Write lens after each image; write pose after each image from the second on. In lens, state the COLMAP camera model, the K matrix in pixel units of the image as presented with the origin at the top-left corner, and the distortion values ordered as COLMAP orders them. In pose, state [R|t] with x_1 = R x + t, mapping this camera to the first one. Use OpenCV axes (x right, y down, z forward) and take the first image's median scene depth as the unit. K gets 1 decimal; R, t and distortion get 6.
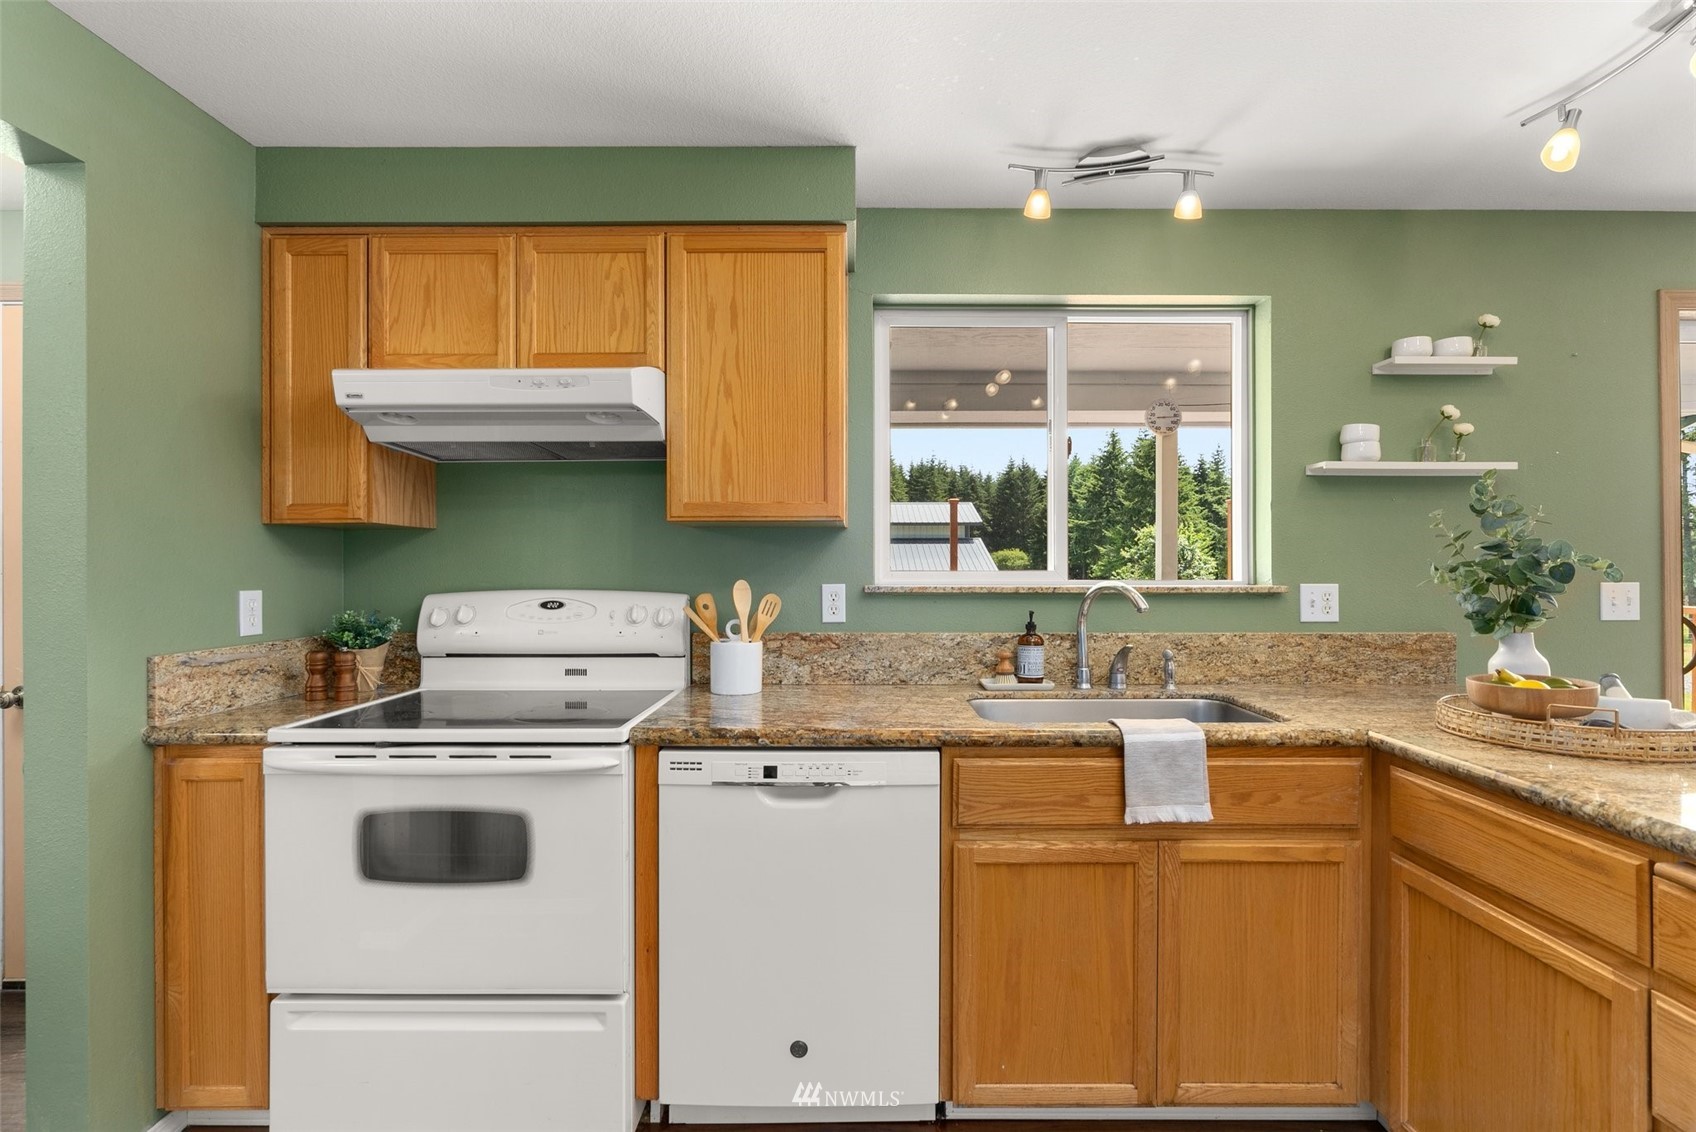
lens RADIAL K [[769.0, 0, 849.4], [0, 769.0, 563.4], [0, 0, 1]] dist [0.000270, 0.000090]
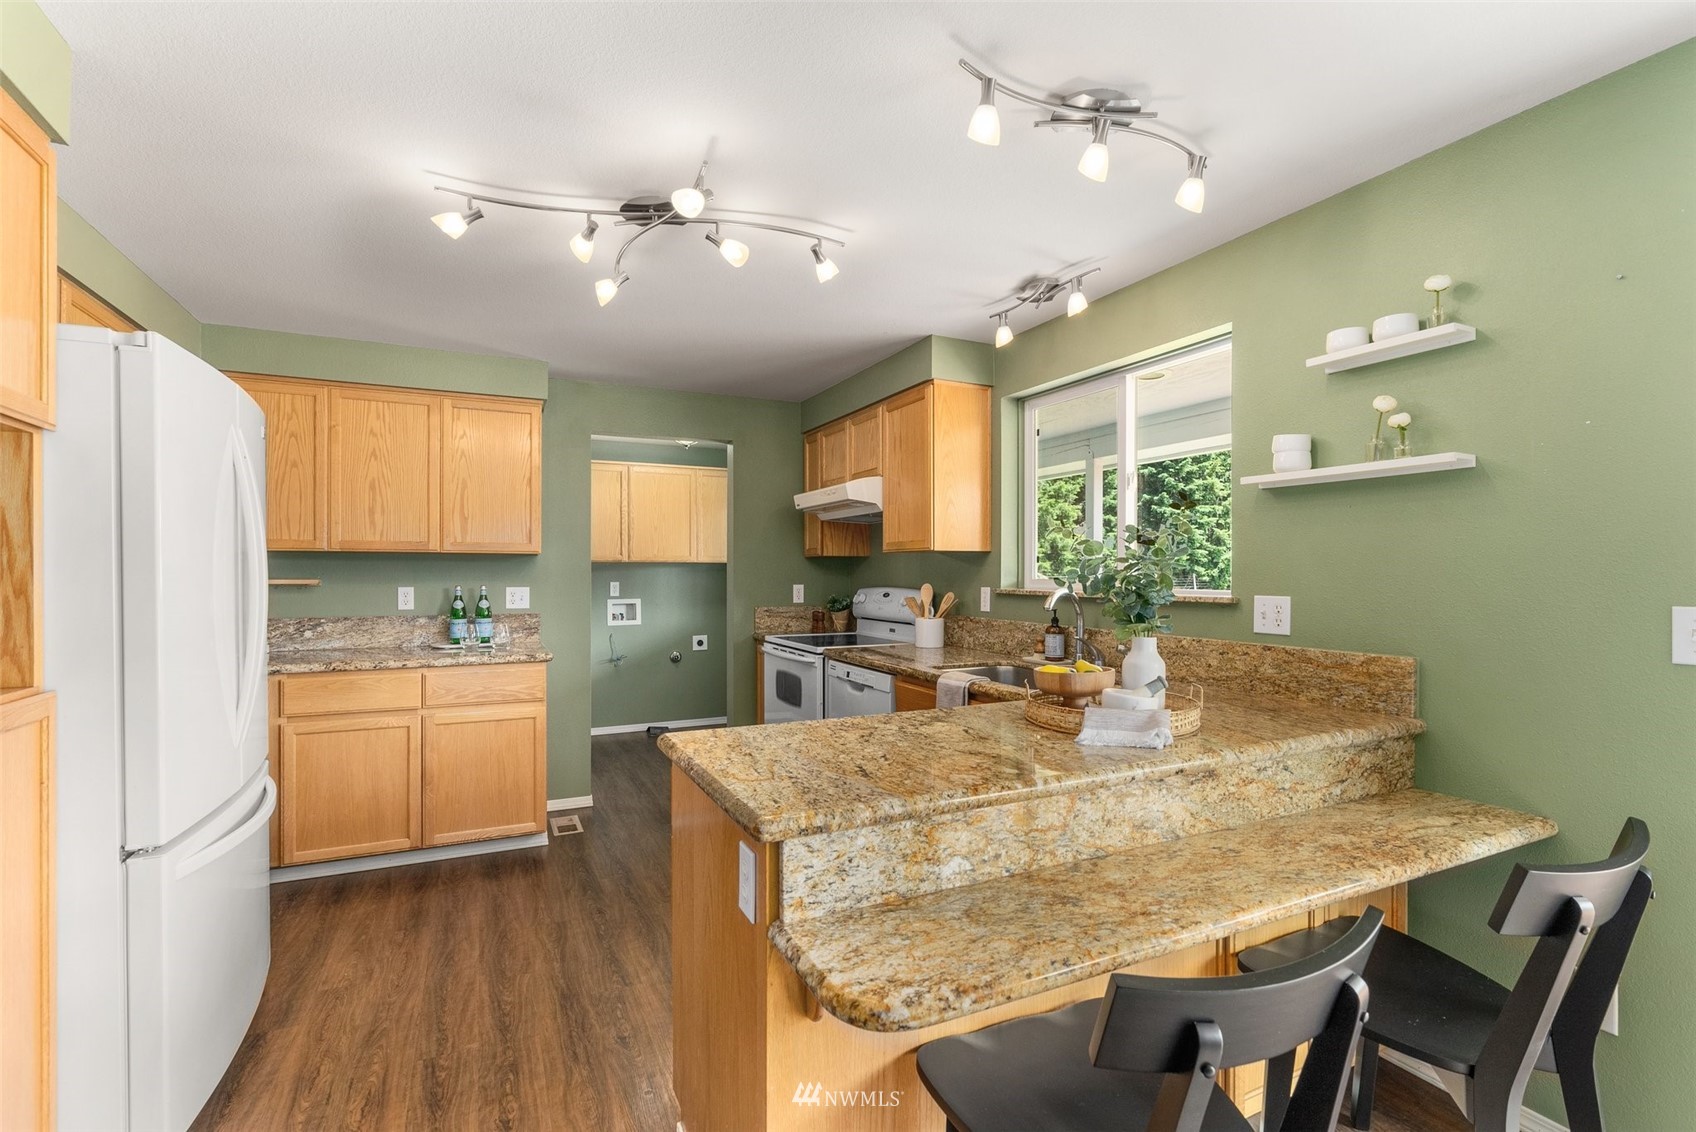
lens RADIAL K [[769.0, 0, 848.0], [0, 769.0, 559.5], [0, 0, 1]] dist [0.000270, 0.000090]
pose [[0.431547, -0.013950, -0.901983, 1.304940], [0.002853, 0.999897, -0.014099, -0.008503], [0.902086, 0.003511, 0.431542, 0.071224]]
